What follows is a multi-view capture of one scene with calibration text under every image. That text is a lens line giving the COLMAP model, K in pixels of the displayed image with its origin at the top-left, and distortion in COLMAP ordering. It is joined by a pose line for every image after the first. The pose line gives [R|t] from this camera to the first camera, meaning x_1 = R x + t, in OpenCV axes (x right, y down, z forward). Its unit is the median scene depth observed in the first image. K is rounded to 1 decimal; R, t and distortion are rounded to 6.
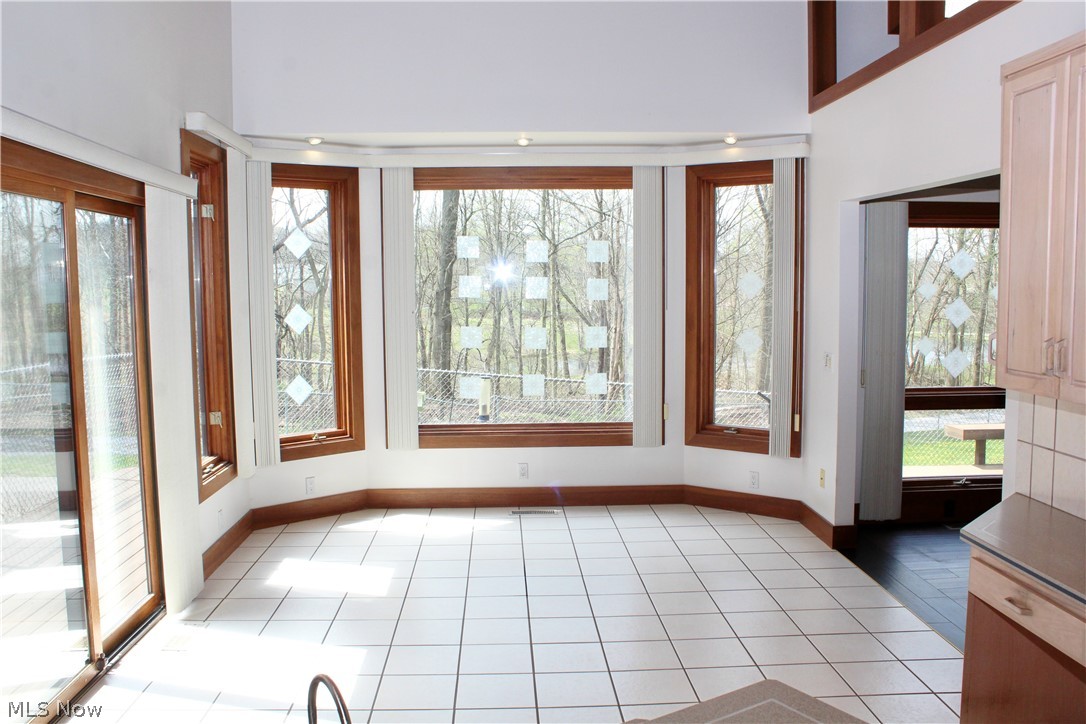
lens RADIAL K [[904.3, 0, 537.0], [0, 904.3, 367.4], [0, 0, 1]] dist [-0.164471, 0.137522]
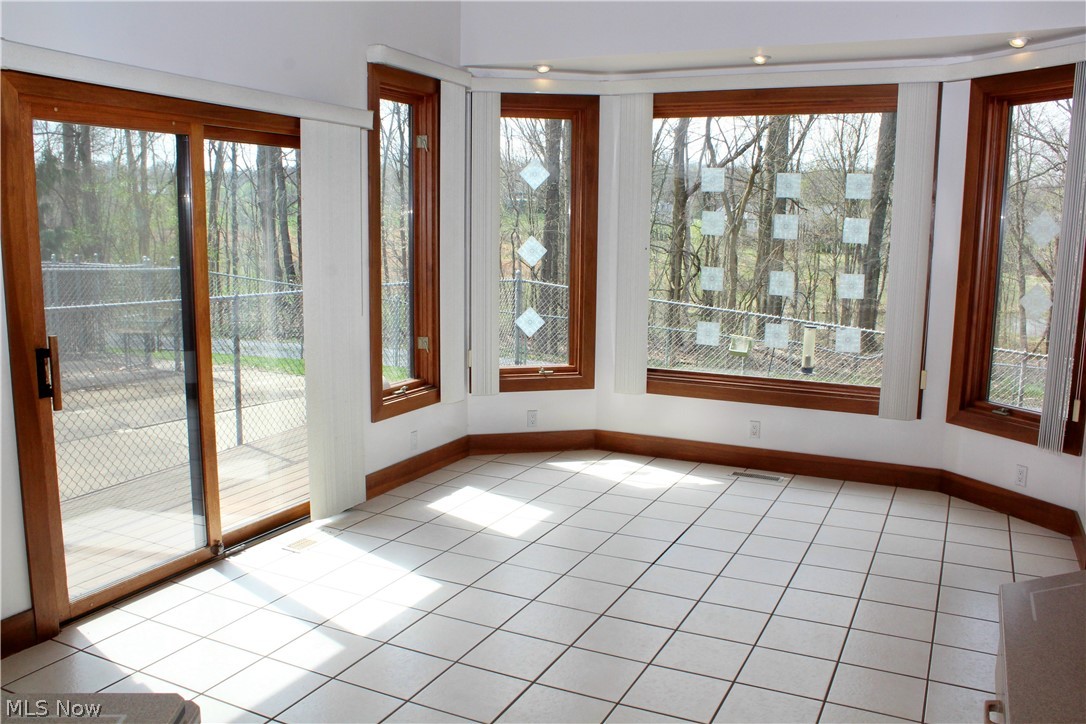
lens RADIAL K [[904.3, 0, 536.8], [0, 904.3, 363.9], [0, 0, 1]] dist [-0.164471, 0.137522]
pose [[0.876616, 0.090229, -0.472656, 0.222283], [-0.060621, 0.995145, 0.077540, -0.007146], [0.477357, -0.039320, 0.877829, 0.118044]]
